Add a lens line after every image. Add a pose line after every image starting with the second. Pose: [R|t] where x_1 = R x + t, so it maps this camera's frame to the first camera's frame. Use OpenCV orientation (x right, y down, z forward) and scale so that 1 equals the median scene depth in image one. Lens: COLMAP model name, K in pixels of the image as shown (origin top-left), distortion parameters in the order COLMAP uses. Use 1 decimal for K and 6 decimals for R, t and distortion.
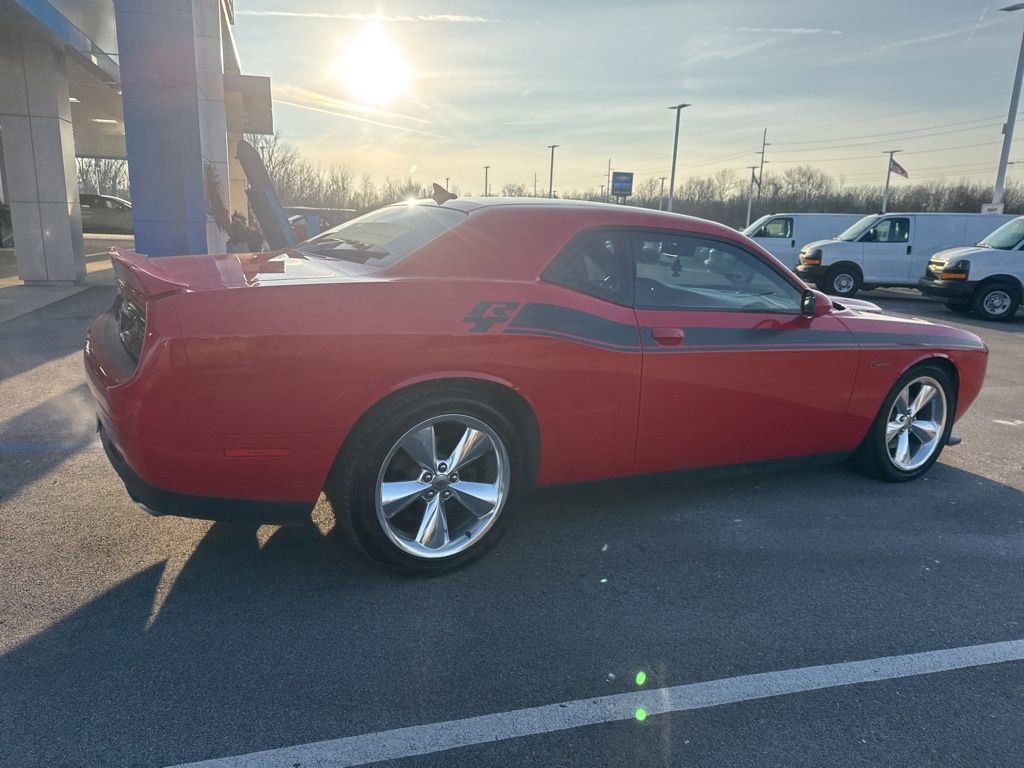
lens RADIAL K [[720.5, 0, 511.1], [0, 720.5, 393.6], [0, 0, 1]] dist [0.027852, -0.034682]
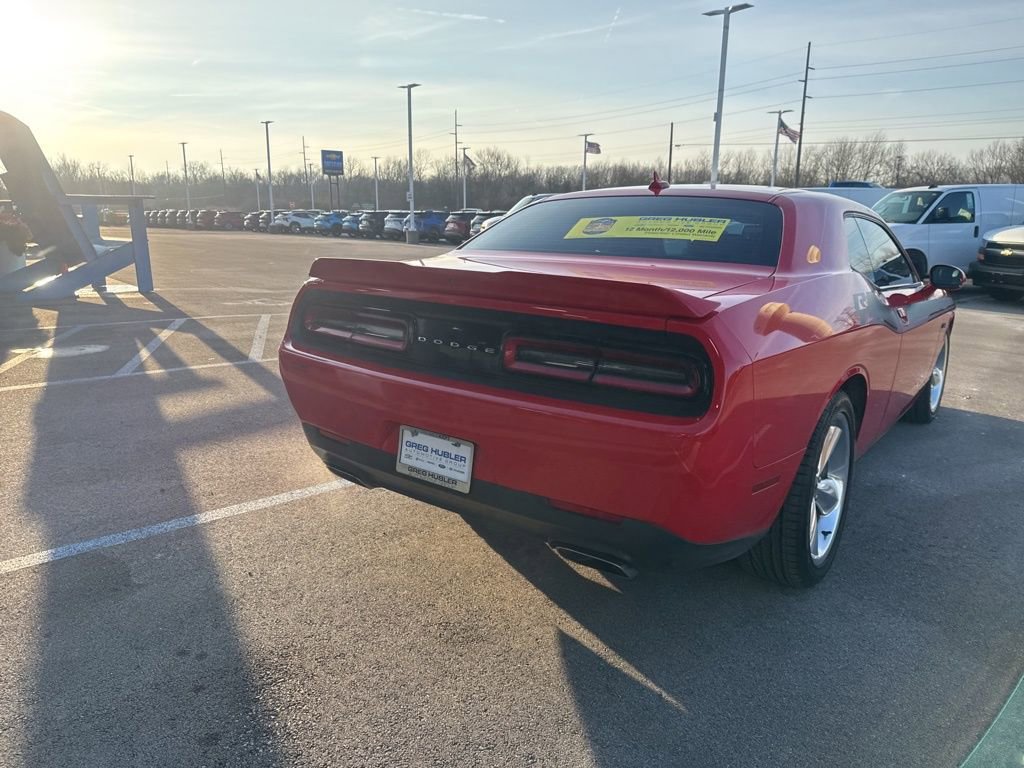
lens RADIAL K [[720.5, 0, 512.1], [0, 720.5, 389.3], [0, 0, 1]] dist [0.027852, -0.034682]
pose [[0.918115, -0.118474, 0.378192, -0.131792], [0.110409, 0.992955, 0.043025, -0.014331], [-0.380625, 0.002253, 0.924727, 0.041017]]
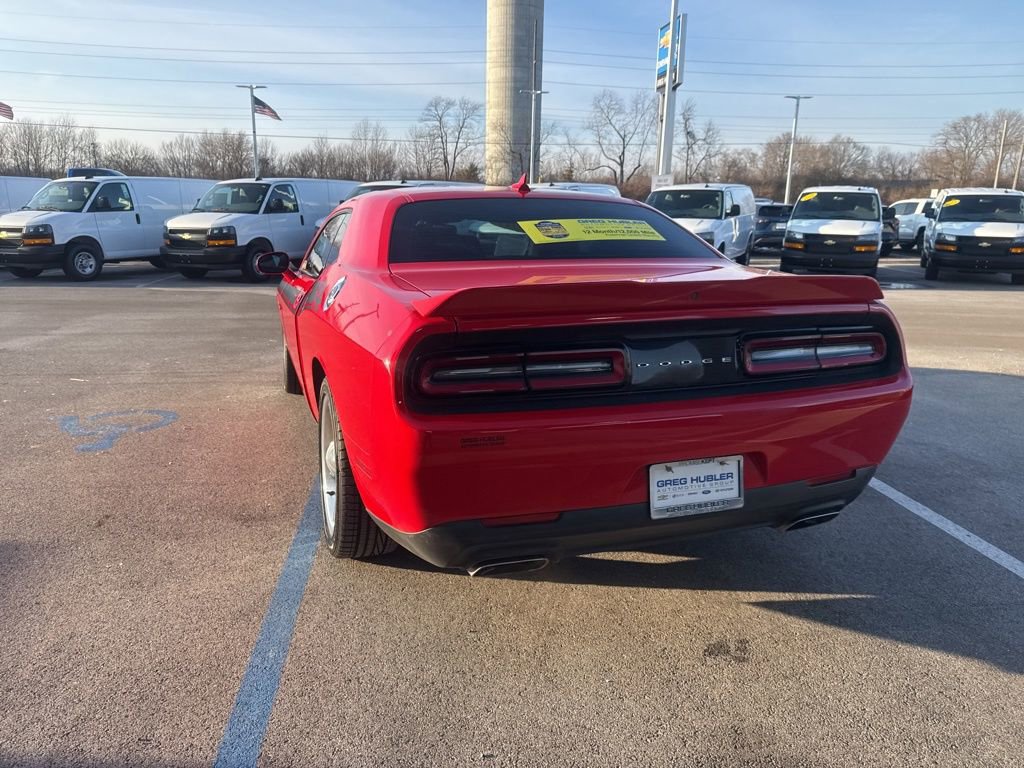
lens RADIAL K [[720.5, 0, 506.8], [0, 720.5, 389.9], [0, 0, 1]] dist [0.027852, -0.034682]
pose [[0.174544, -0.274023, 0.945751, -0.214331], [0.222435, 0.946640, 0.233229, -0.049320], [-0.959196, 0.169660, 0.226183, 0.169761]]
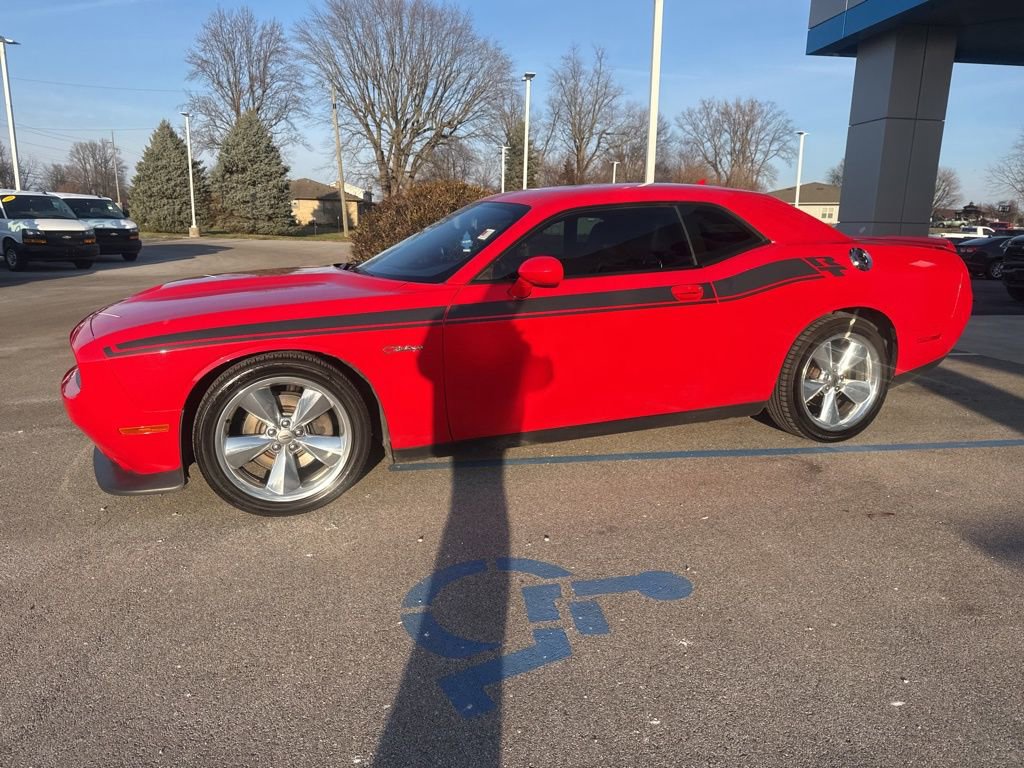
lens RADIAL K [[720.5, 0, 504.5], [0, 720.5, 383.9], [0, 0, 1]] dist [0.027852, -0.034682]
pose [[-0.980376, -0.090797, 0.174981, -0.002302], [-0.005203, 0.899226, 0.437453, -0.106953], [-0.197067, 0.427958, -0.882052, 0.482413]]
